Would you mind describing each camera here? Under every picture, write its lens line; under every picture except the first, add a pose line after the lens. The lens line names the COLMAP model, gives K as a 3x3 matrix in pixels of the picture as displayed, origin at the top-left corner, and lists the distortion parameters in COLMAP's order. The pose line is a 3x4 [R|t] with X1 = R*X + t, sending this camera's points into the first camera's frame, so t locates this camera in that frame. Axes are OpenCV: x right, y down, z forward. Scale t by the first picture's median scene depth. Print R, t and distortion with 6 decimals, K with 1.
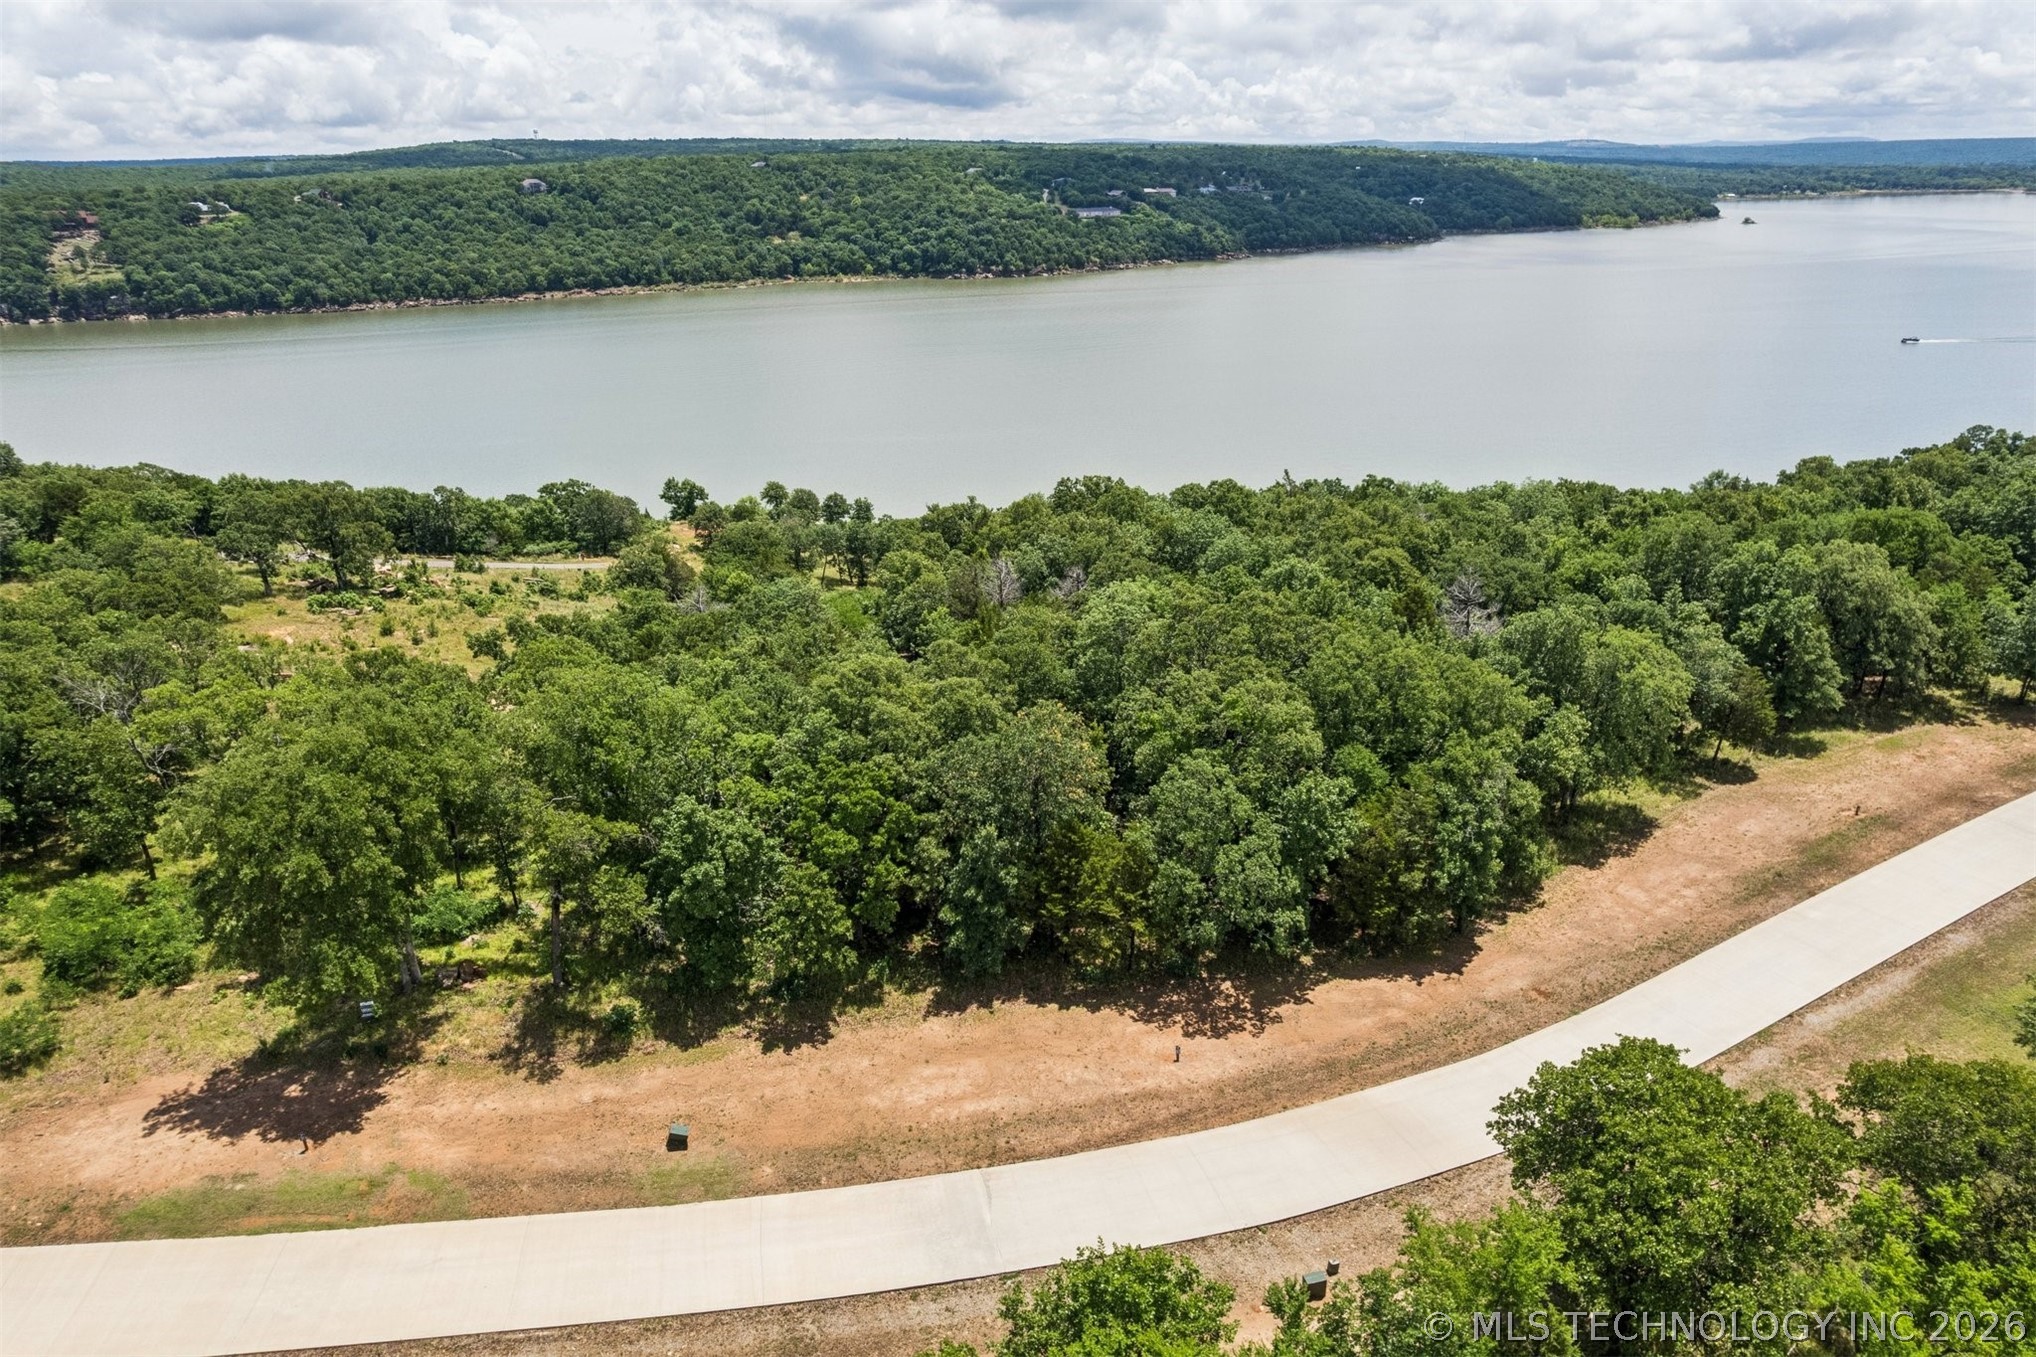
lens RADIAL K [[1323.6, 0, 1030.3], [0, 1323.6, 705.3], [0, 0, 1]] dist [-0.086936, 0.079257]
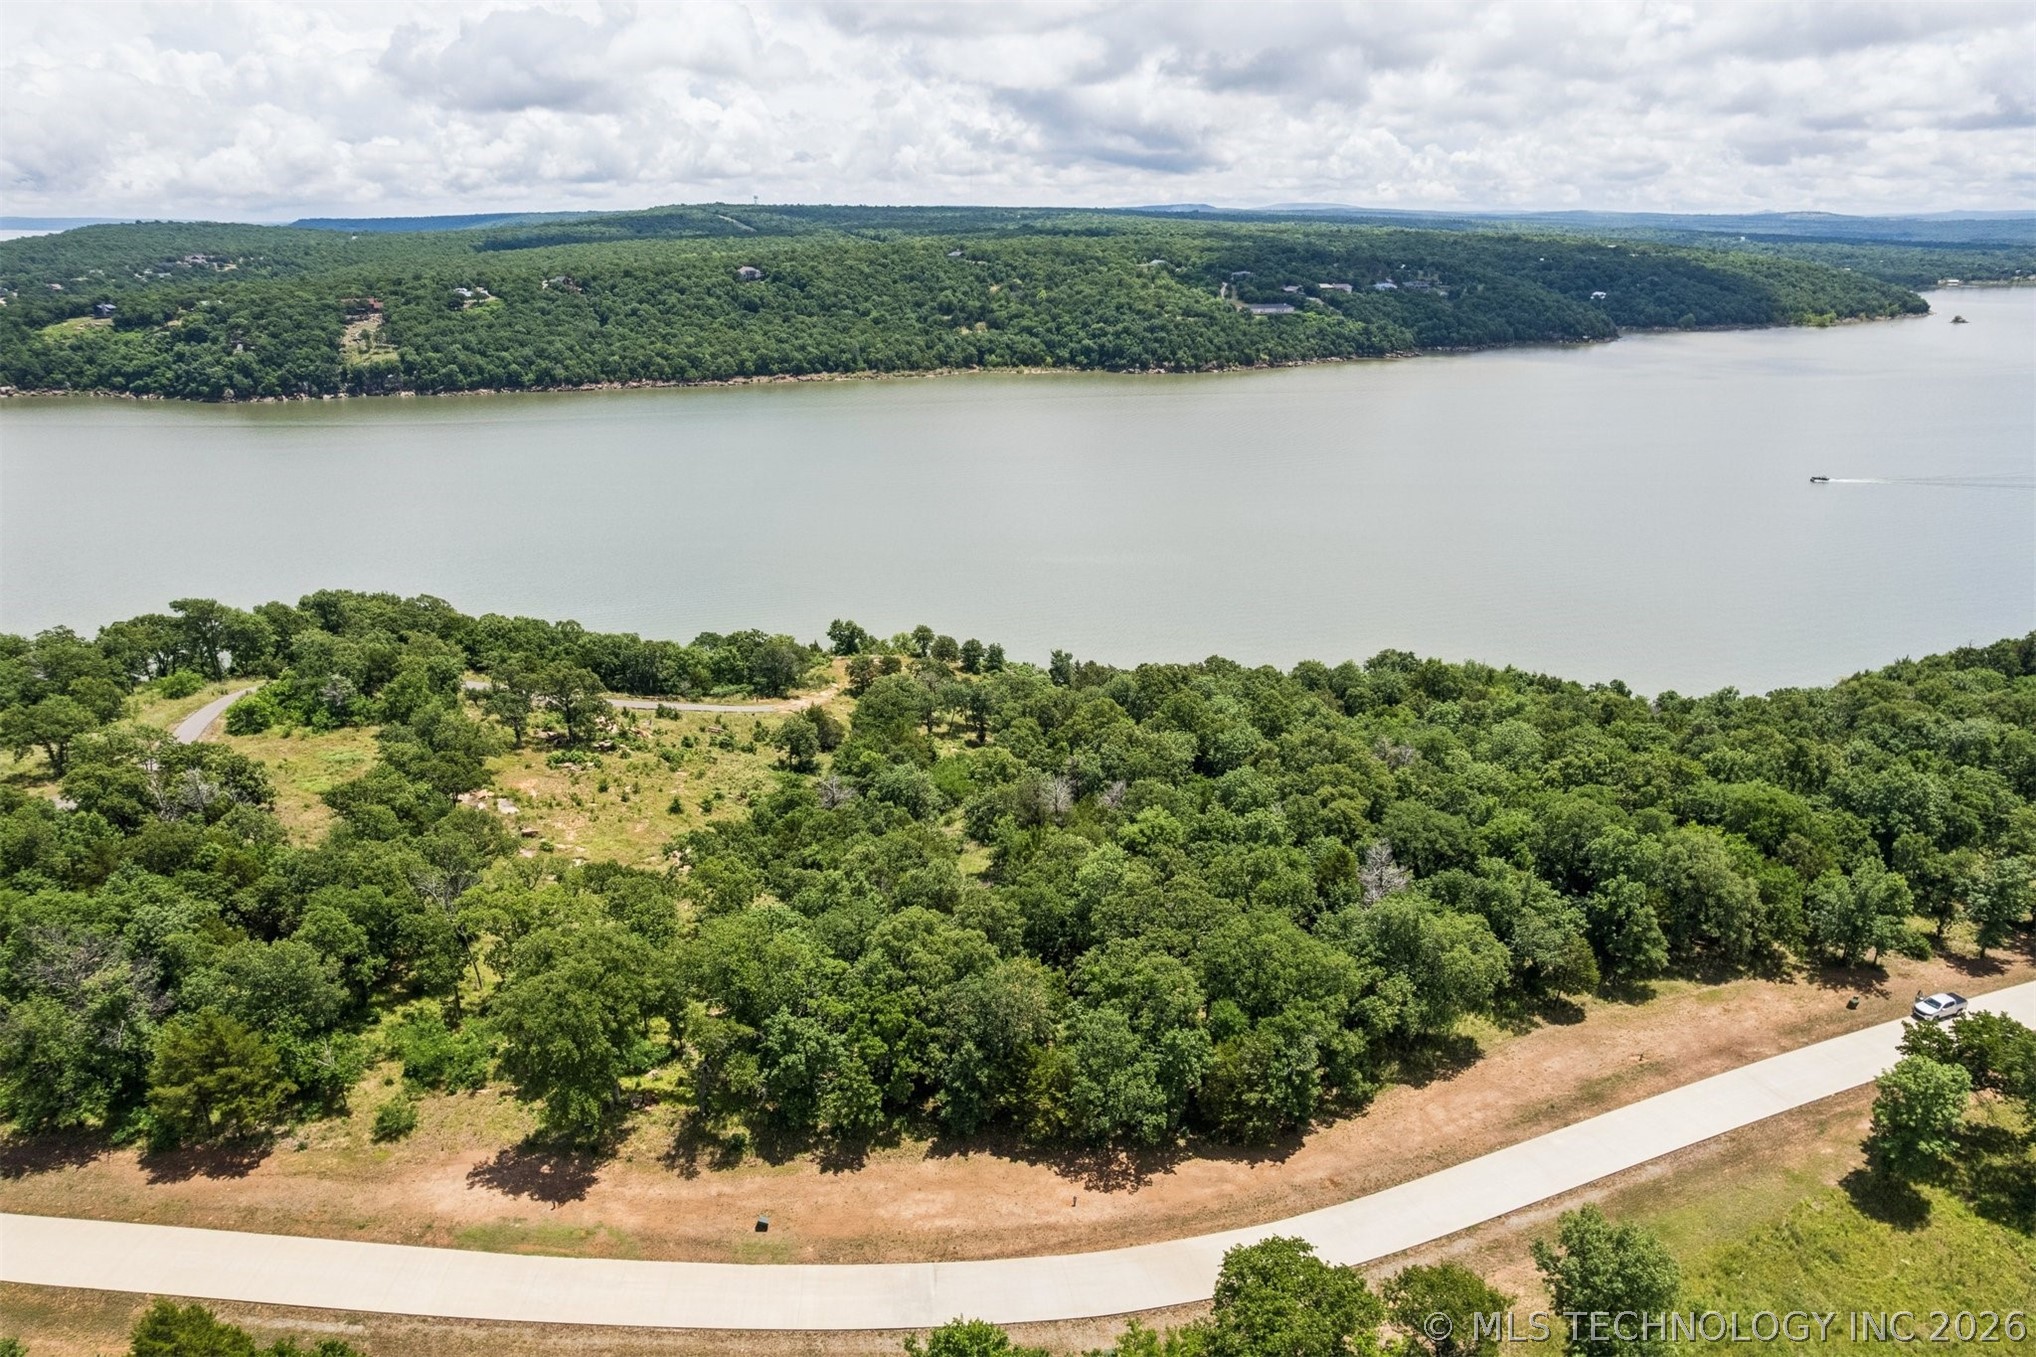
lens RADIAL K [[1307.5, 0, 1030.1], [0, 1307.5, 708.9], [0, 0, 1]] dist [-0.088279, 0.079069]
pose [[0.989939, 0.059436, -0.128408, 0.089399], [-0.063920, 0.997471, -0.031082, -0.109391], [0.126235, 0.038977, 0.991234, -0.228484]]
